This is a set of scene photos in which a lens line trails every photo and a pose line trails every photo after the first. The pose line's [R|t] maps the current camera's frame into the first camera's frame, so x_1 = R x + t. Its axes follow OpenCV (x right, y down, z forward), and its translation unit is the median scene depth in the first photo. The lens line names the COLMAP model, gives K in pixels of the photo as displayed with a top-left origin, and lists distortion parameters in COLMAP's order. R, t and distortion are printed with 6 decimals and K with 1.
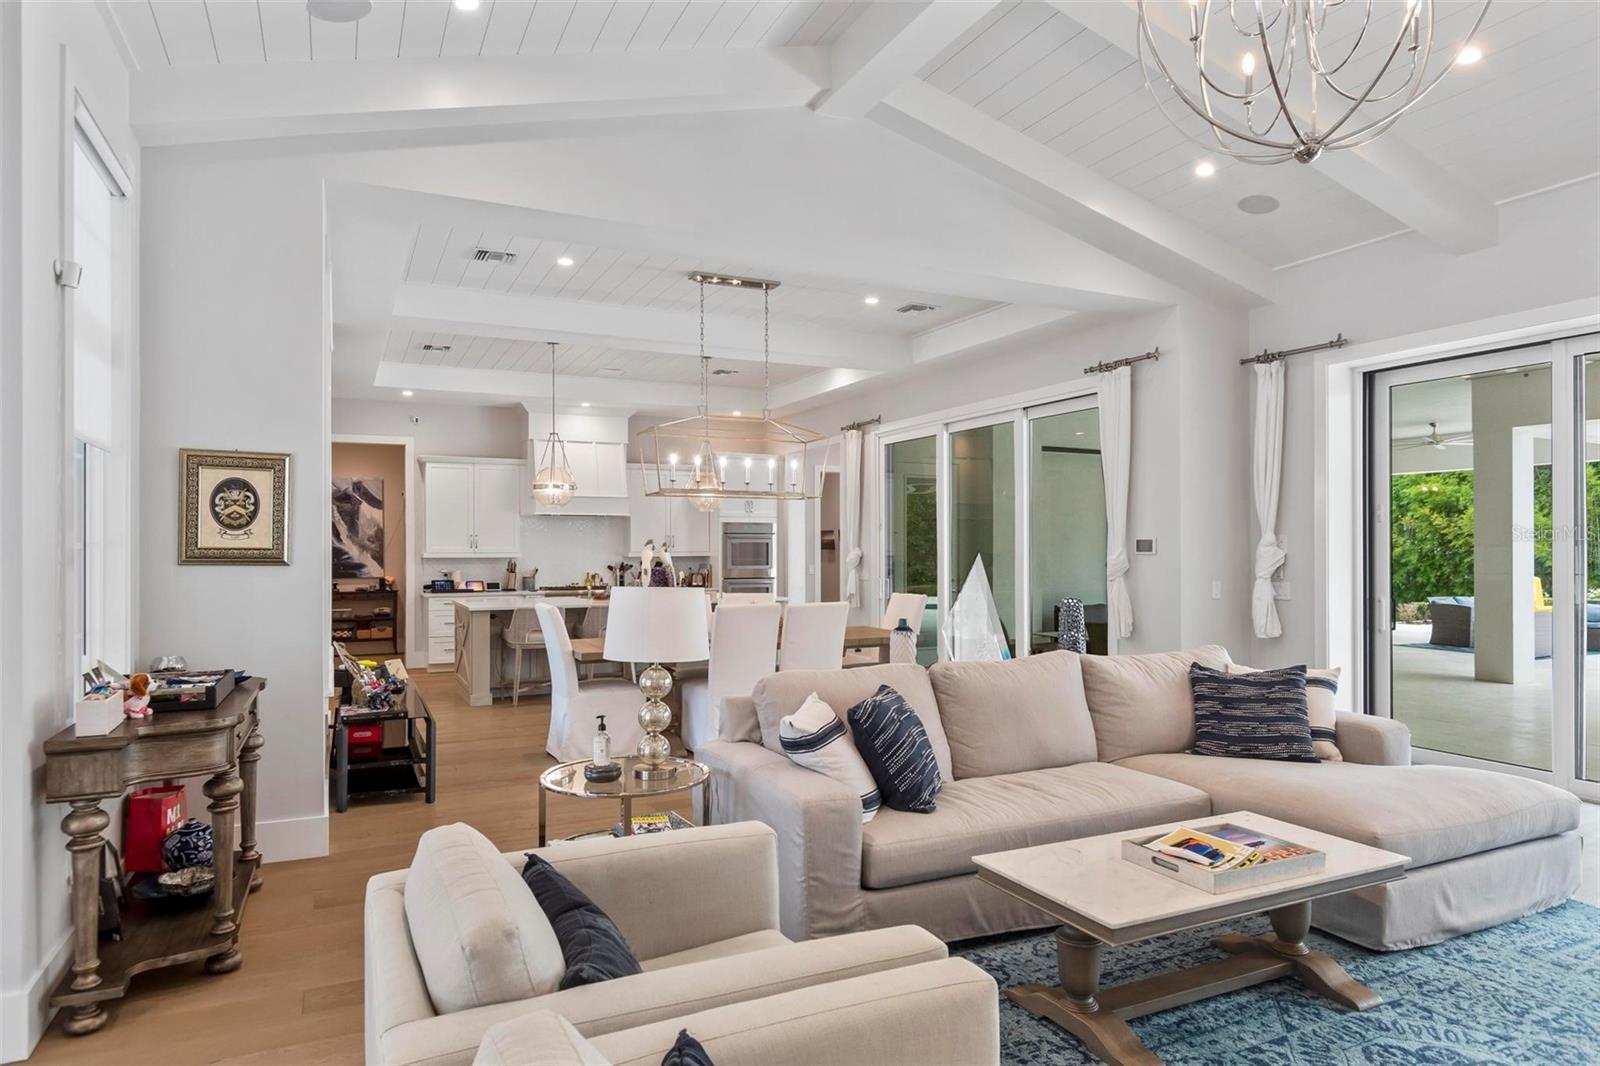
lens RADIAL K [[962.1, 0, 795.6], [0, 962.1, 547.8], [0, 0, 1]] dist [0.002136, -0.001666]
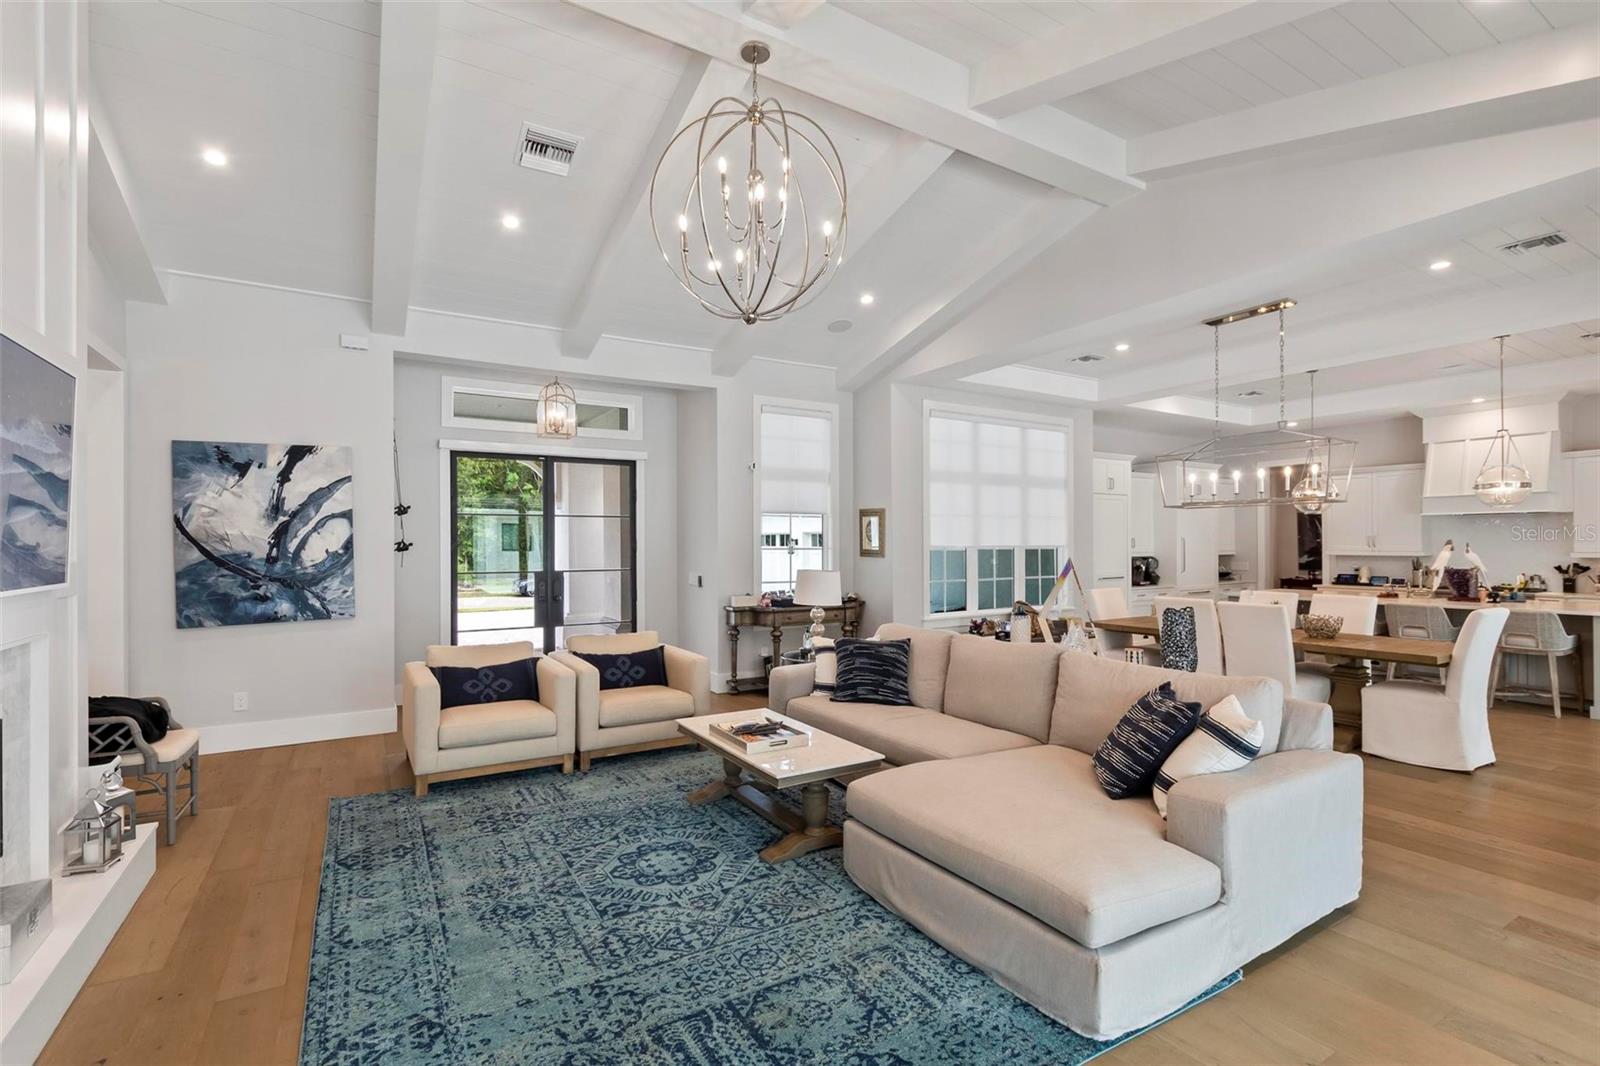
lens RADIAL K [[733.4, 0, 798.6], [0, 733.4, 538.9], [0, 0, 1]] dist [0.002585, -0.001083]
pose [[0.095731, -0.004928, -0.995395, 0.714763], [0.002815, 0.999985, -0.004680, -0.011004], [0.995403, -0.002354, 0.095743, 0.382105]]
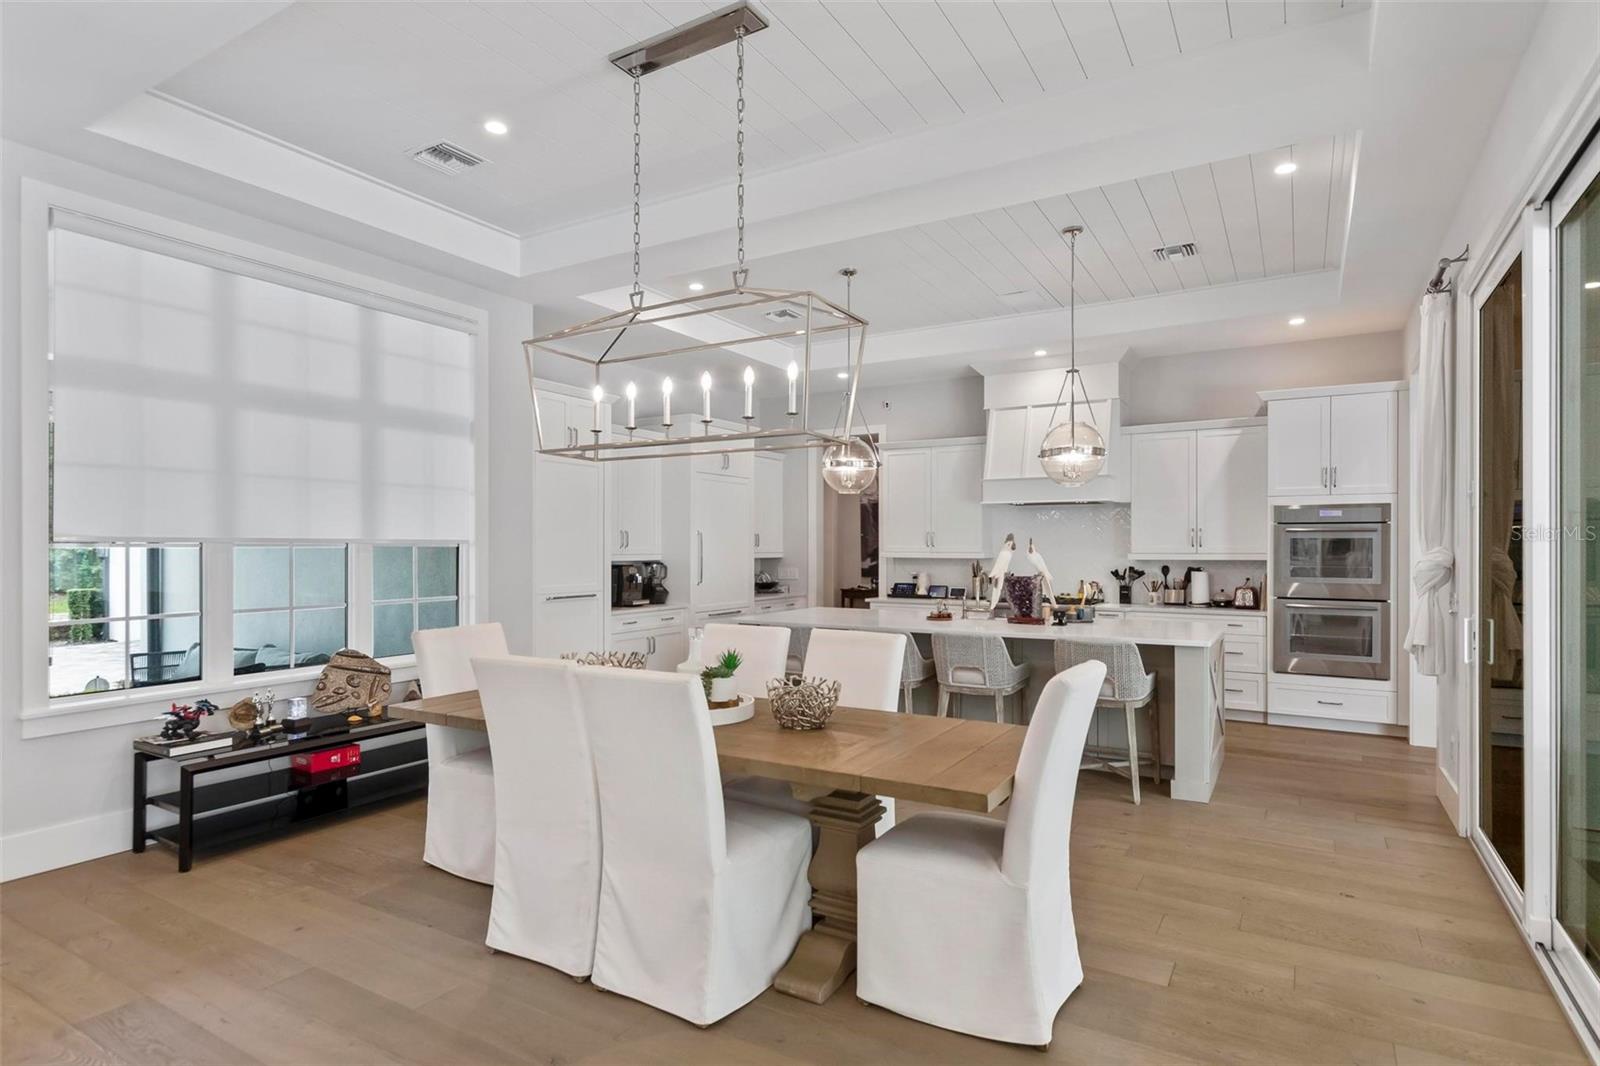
lens RADIAL K [[825.8, 0, 809.2], [0, 825.8, 550.5], [0, 0, 1]] dist [0.006526, 0.002073]
pose [[0.551182, 0.004964, -0.834370, 0.332780], [-0.002870, 0.999988, 0.004053, 0.001467], [0.834380, 0.000160, 0.551190, 0.789923]]
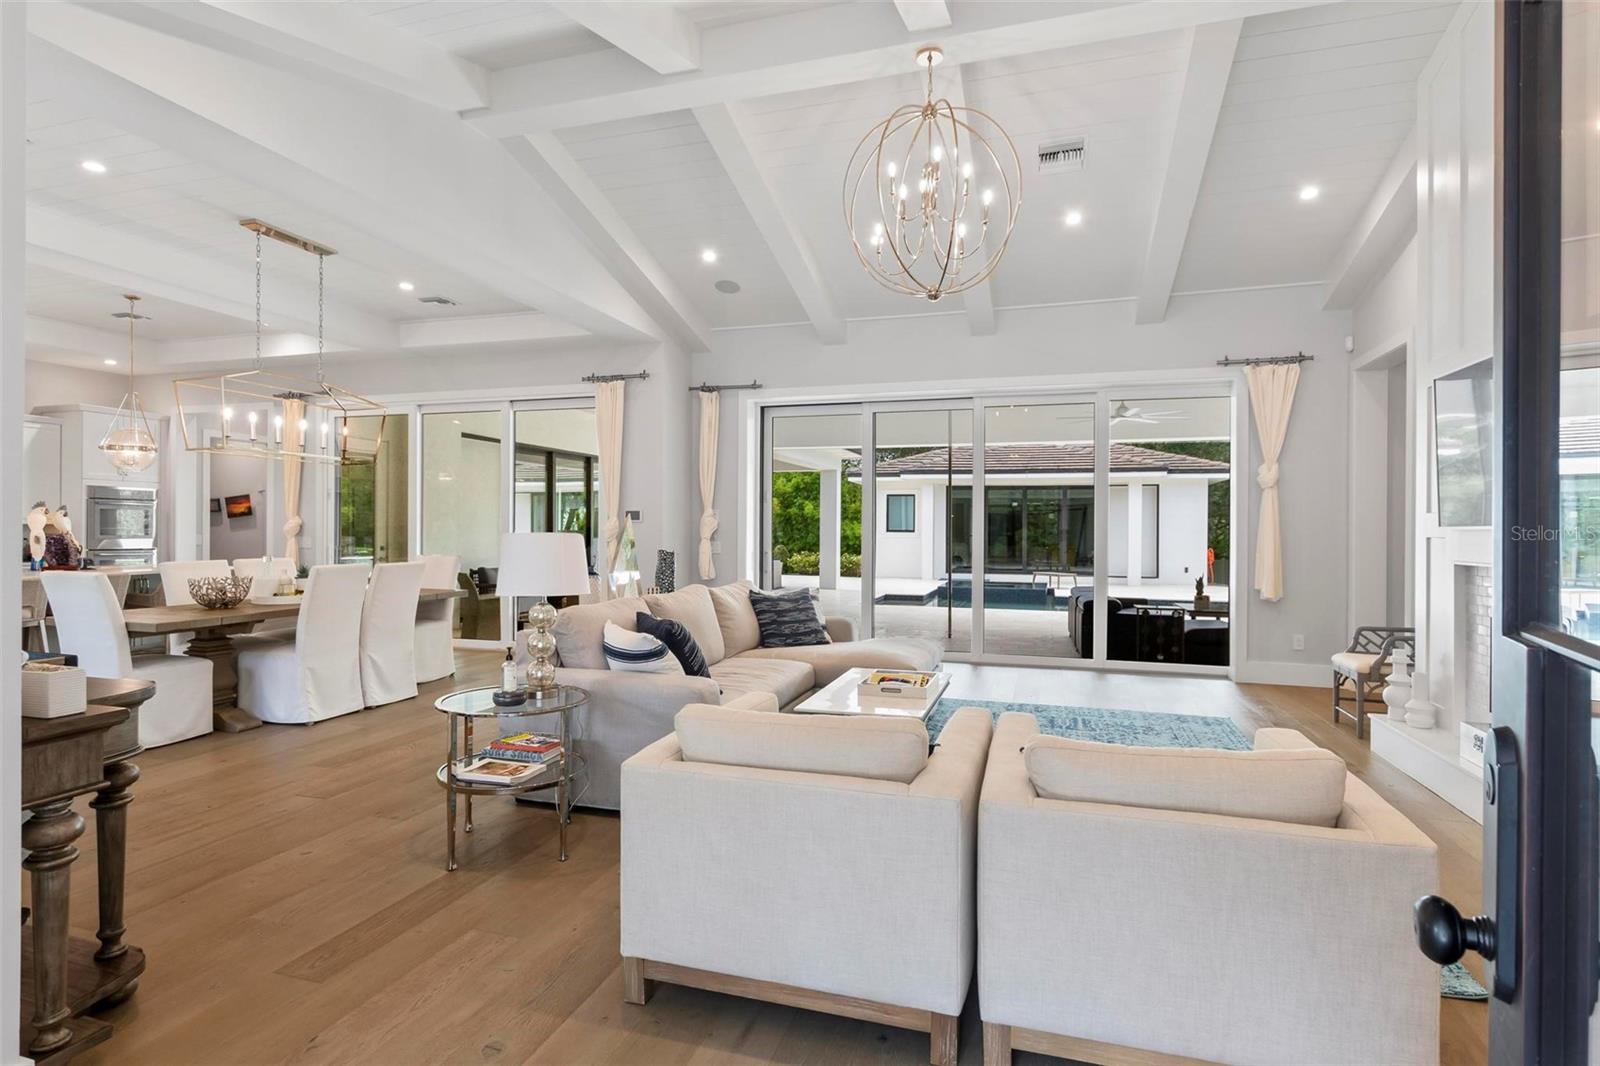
lens RADIAL K [[825.8, 0, 789.2], [0, 825.8, 528.3], [0, 0, 1]] dist [0.006526, 0.002073]
pose [[0.682983, 0.006894, 0.730402, -0.322088], [-0.007128, 0.999971, -0.002773, 0.016819], [-0.730400, -0.003312, 0.683012, 0.047390]]
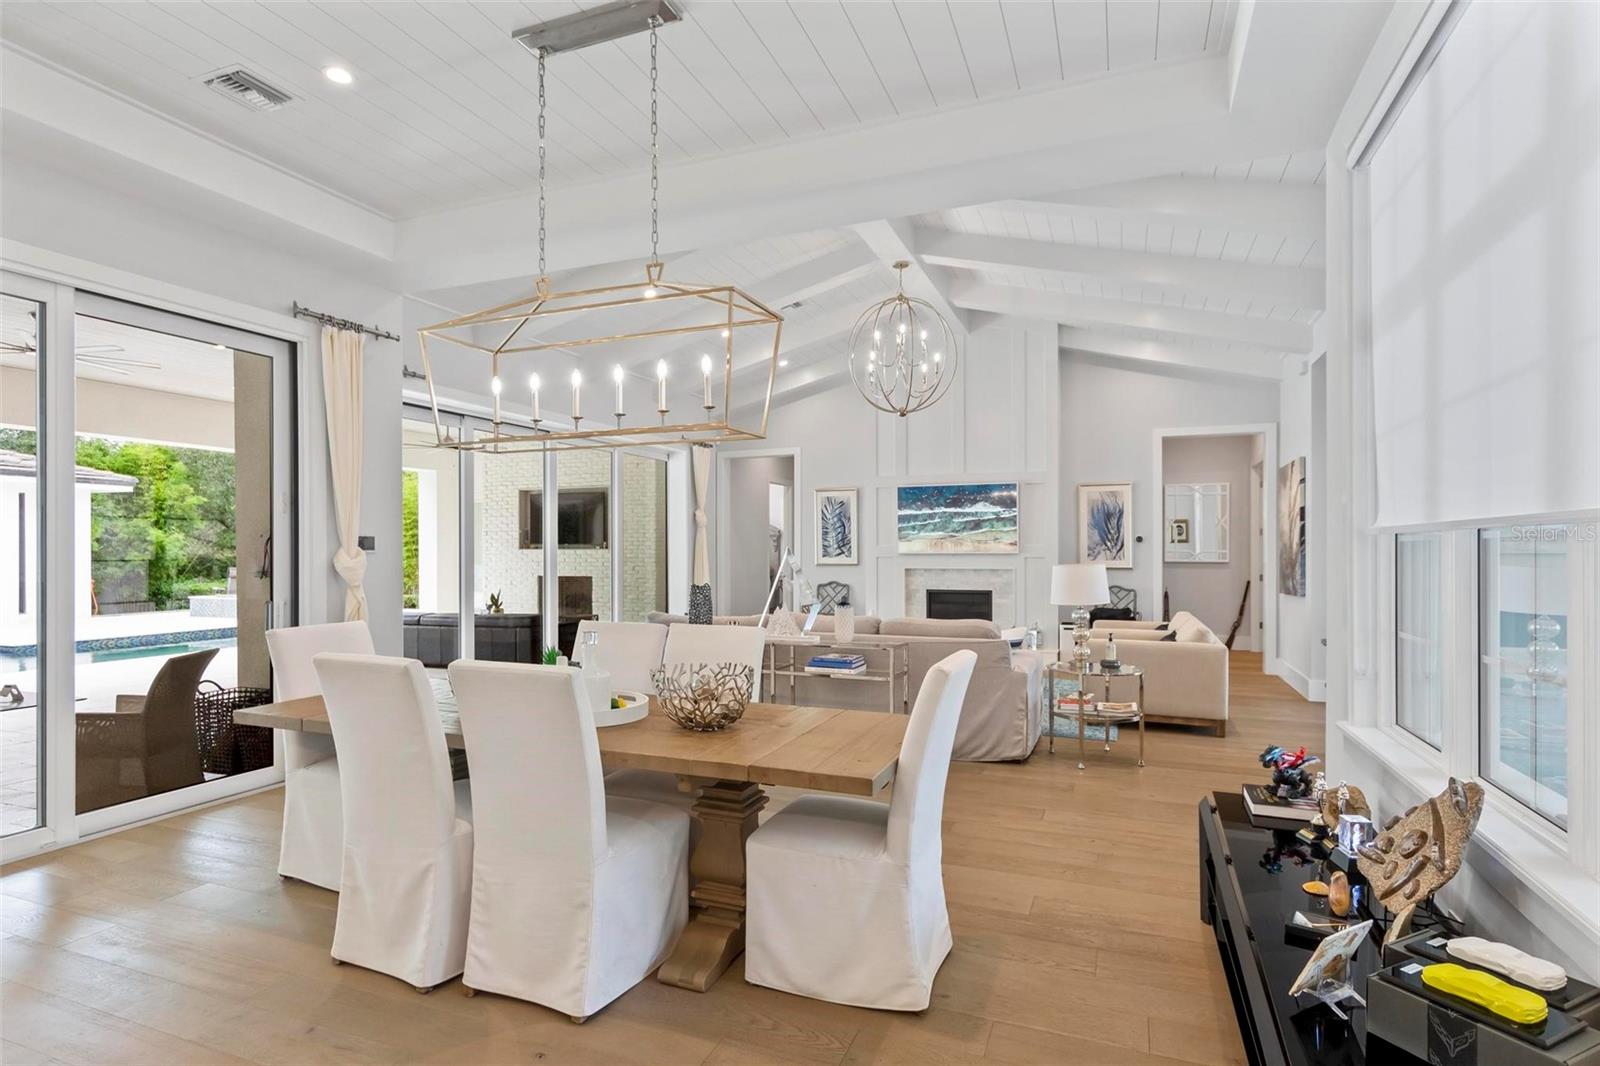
lens RADIAL K [[825.8, 0, 798.7], [0, 825.8, 552.6], [0, 0, 1]] dist [0.006526, 0.002073]
pose [[-0.681421, -0.000846, 0.731891, -0.450158], [0.002744, 0.999989, 0.003711, 0.005144], [-0.731887, 0.004538, -0.681411, 1.184477]]
